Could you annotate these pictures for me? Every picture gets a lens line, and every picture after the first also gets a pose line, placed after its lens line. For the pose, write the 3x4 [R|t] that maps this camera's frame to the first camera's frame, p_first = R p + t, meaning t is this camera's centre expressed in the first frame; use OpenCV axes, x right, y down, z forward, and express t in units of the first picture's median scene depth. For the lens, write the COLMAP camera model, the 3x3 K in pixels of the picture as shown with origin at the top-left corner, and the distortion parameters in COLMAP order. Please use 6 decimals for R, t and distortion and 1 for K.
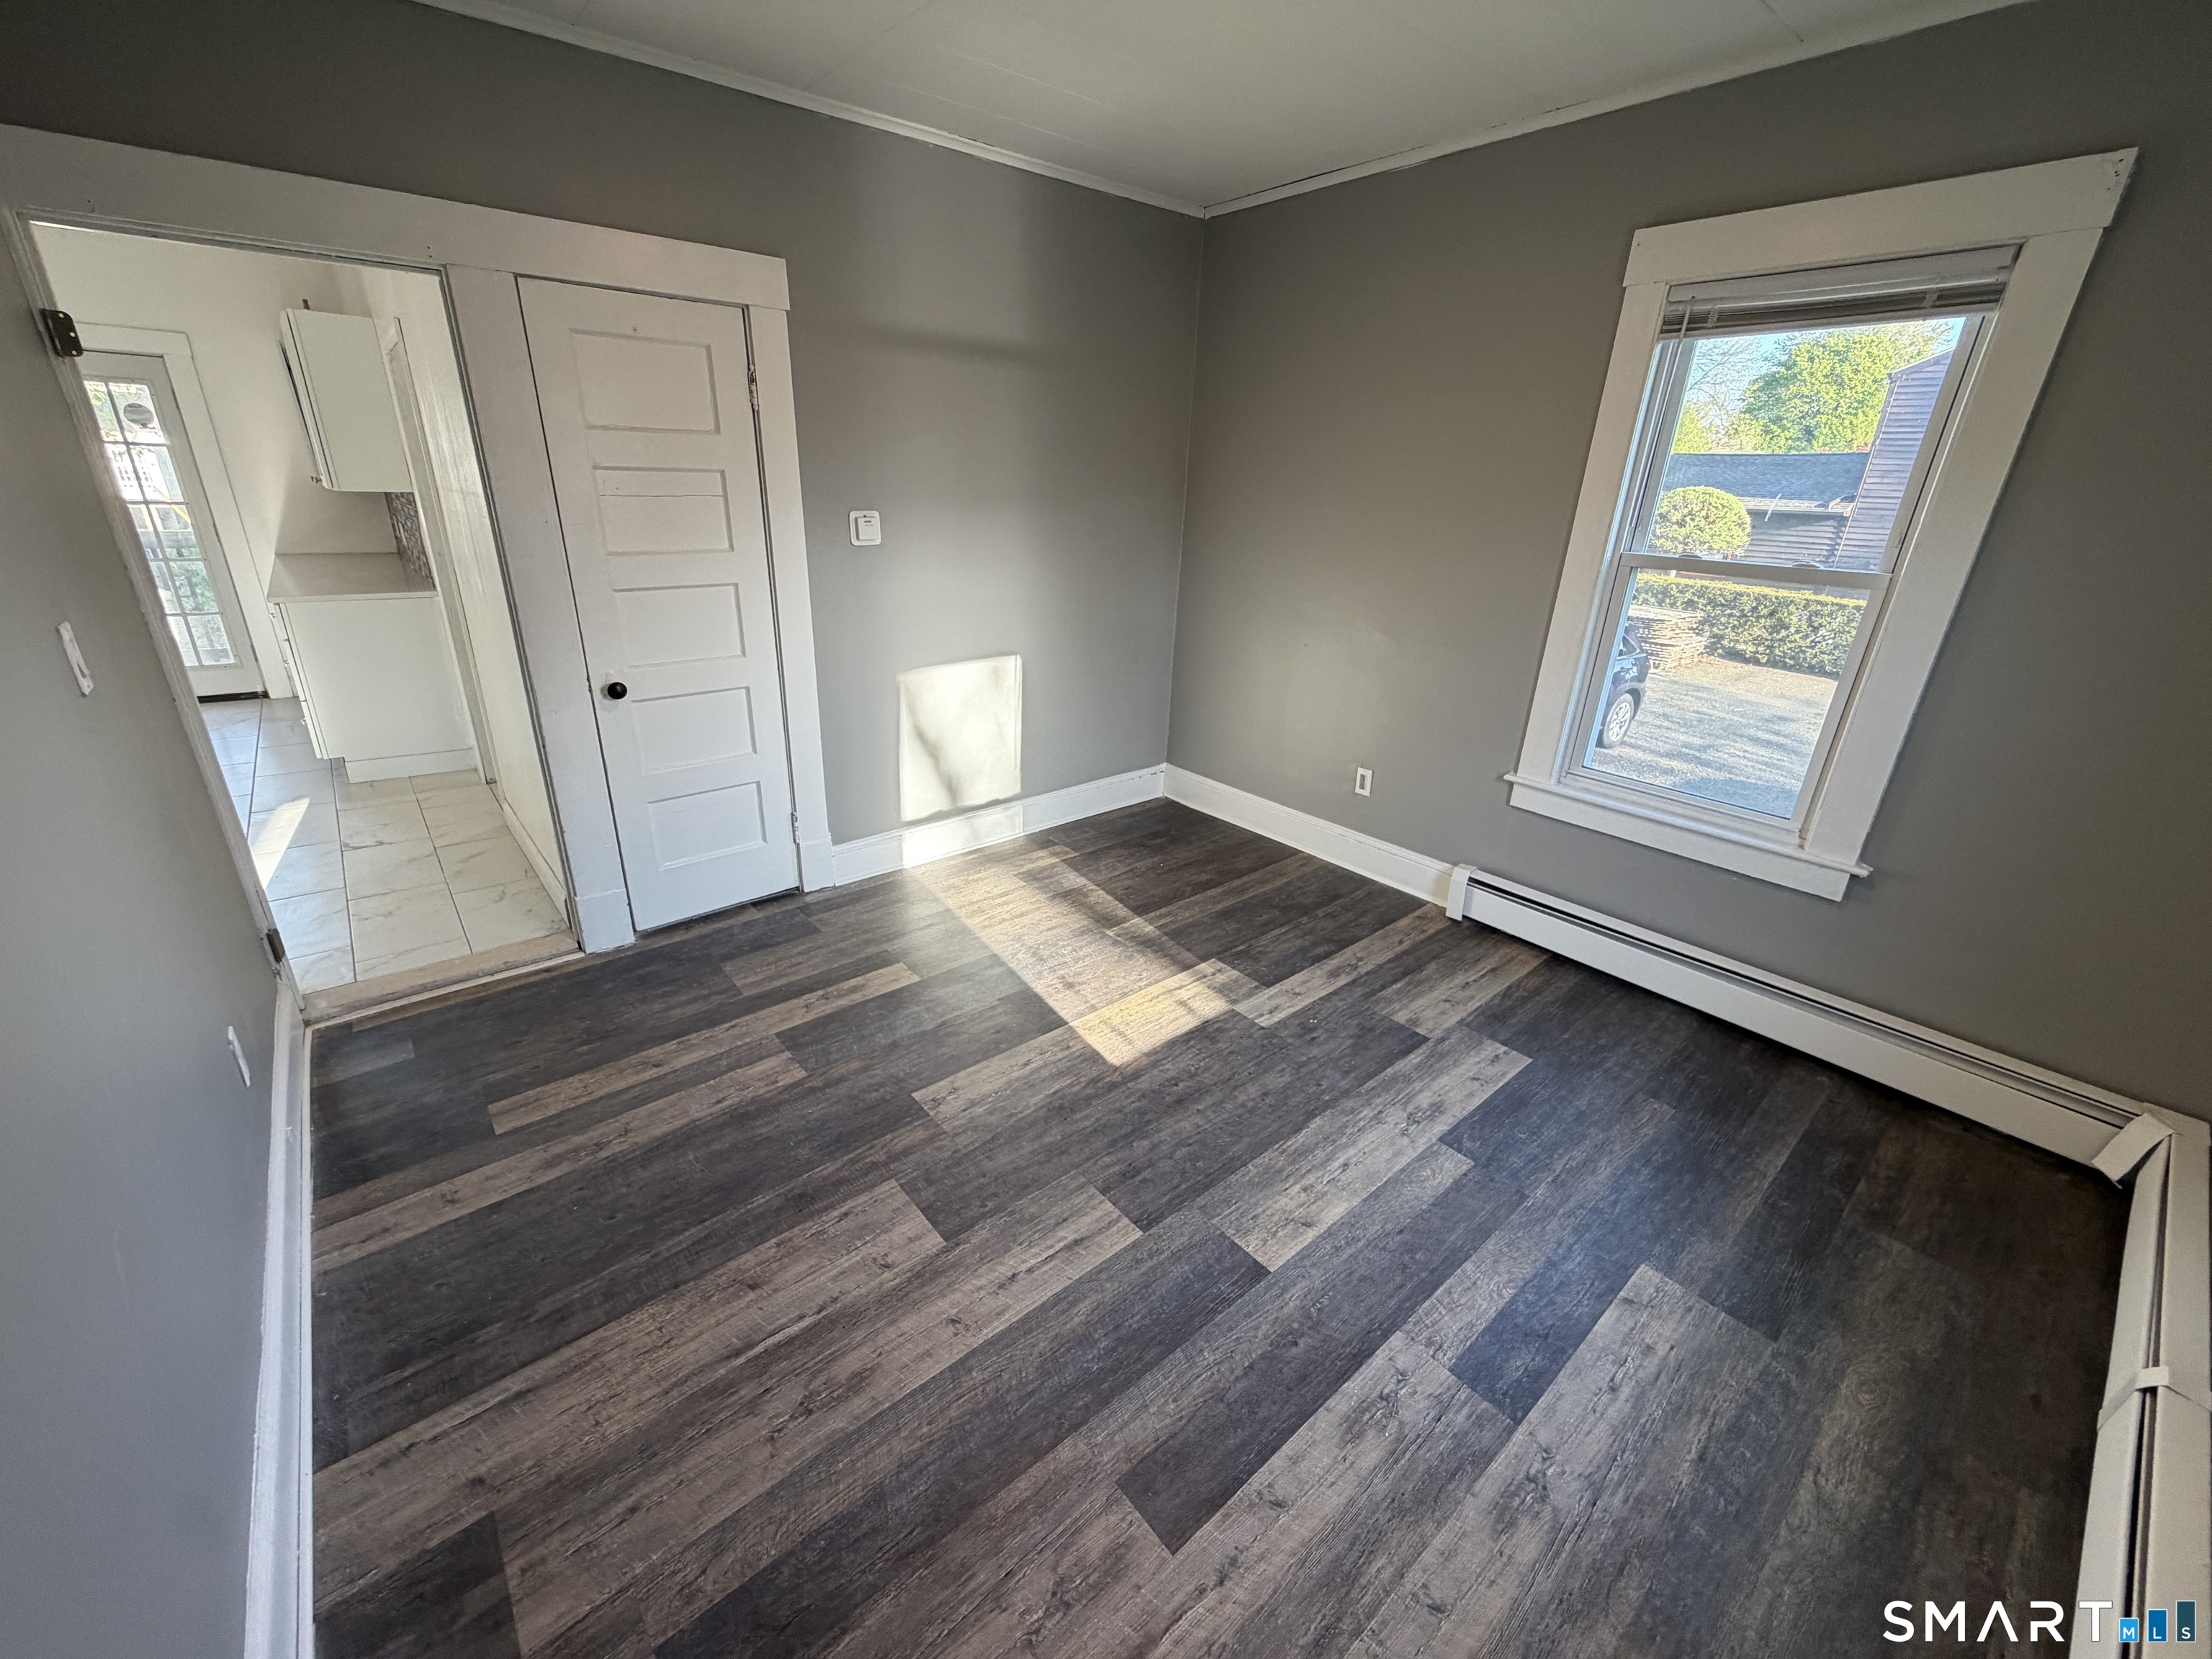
lens RADIAL K [[879.8, 0, 1095.3], [0, 879.8, 821.5], [0, 0, 1]] dist [-0.000401, 0.000653]
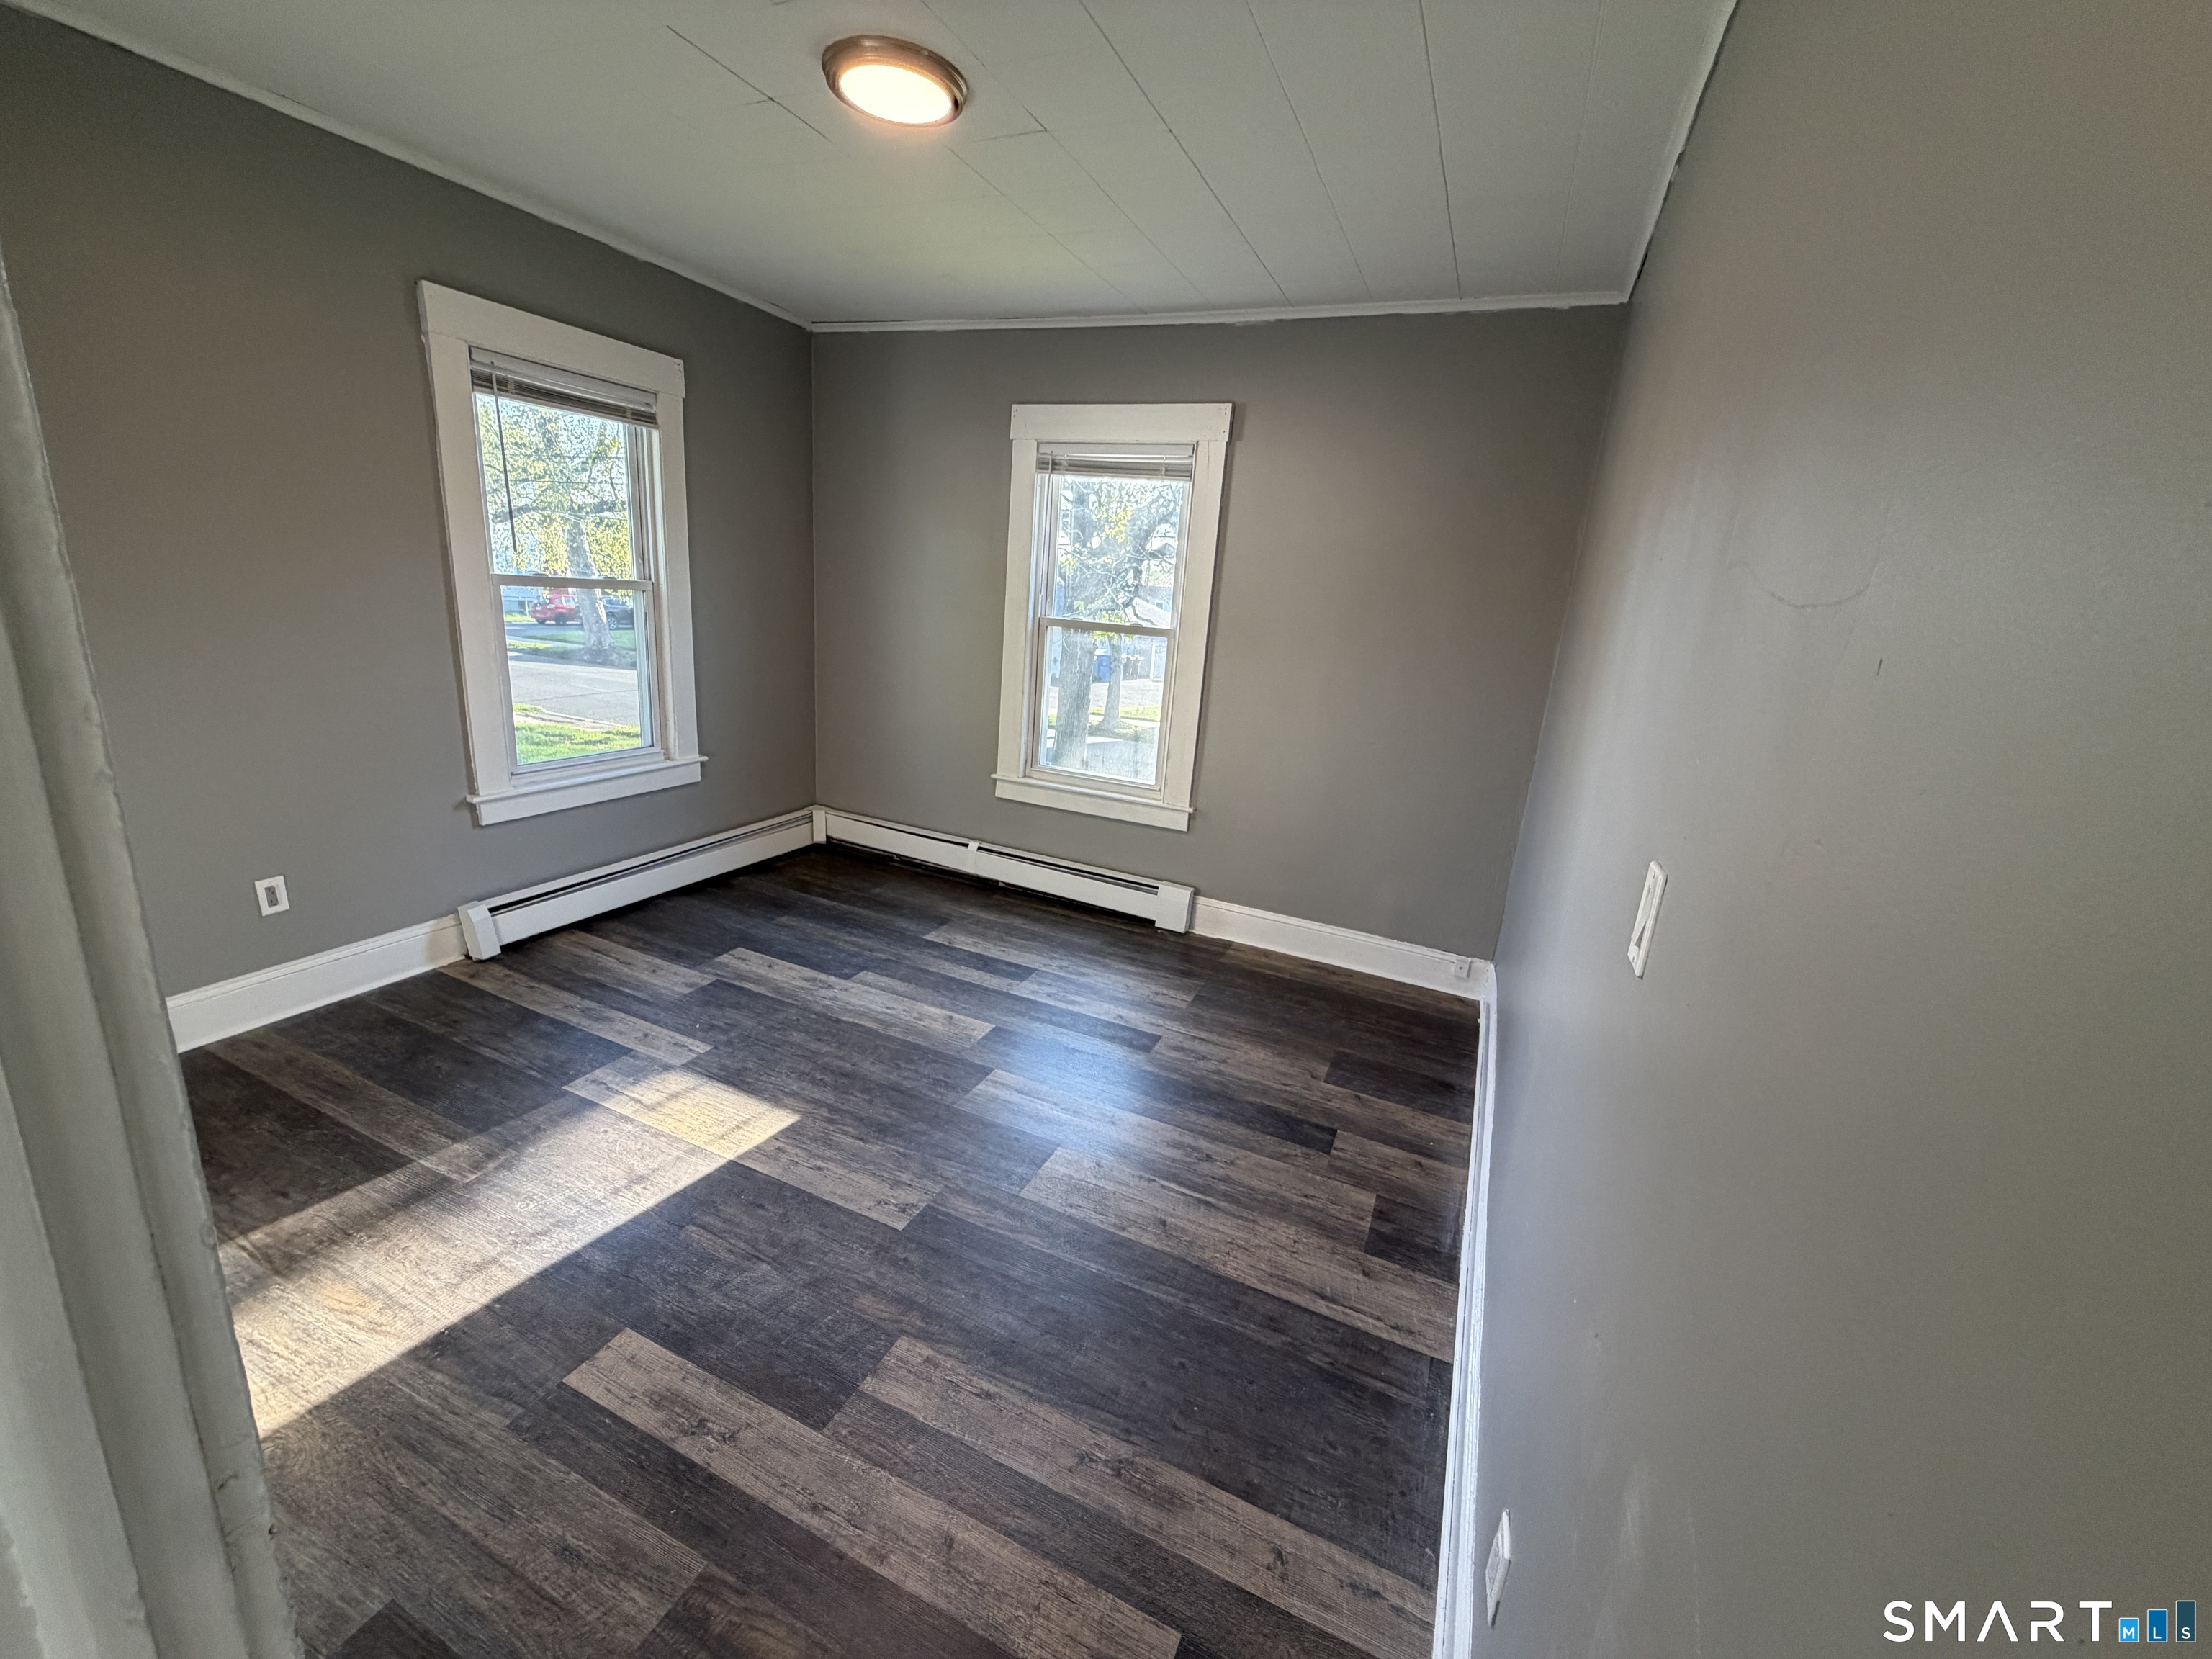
lens RADIAL K [[879.8, 0, 1101.1], [0, 879.8, 831.1], [0, 0, 1]] dist [-0.000401, 0.000653]
pose [[-0.434084, -0.307617, 0.846725, -0.904036], [0.242993, 0.865077, 0.438858, -0.371754], [-0.867482, 0.396249, -0.300768, 0.909705]]
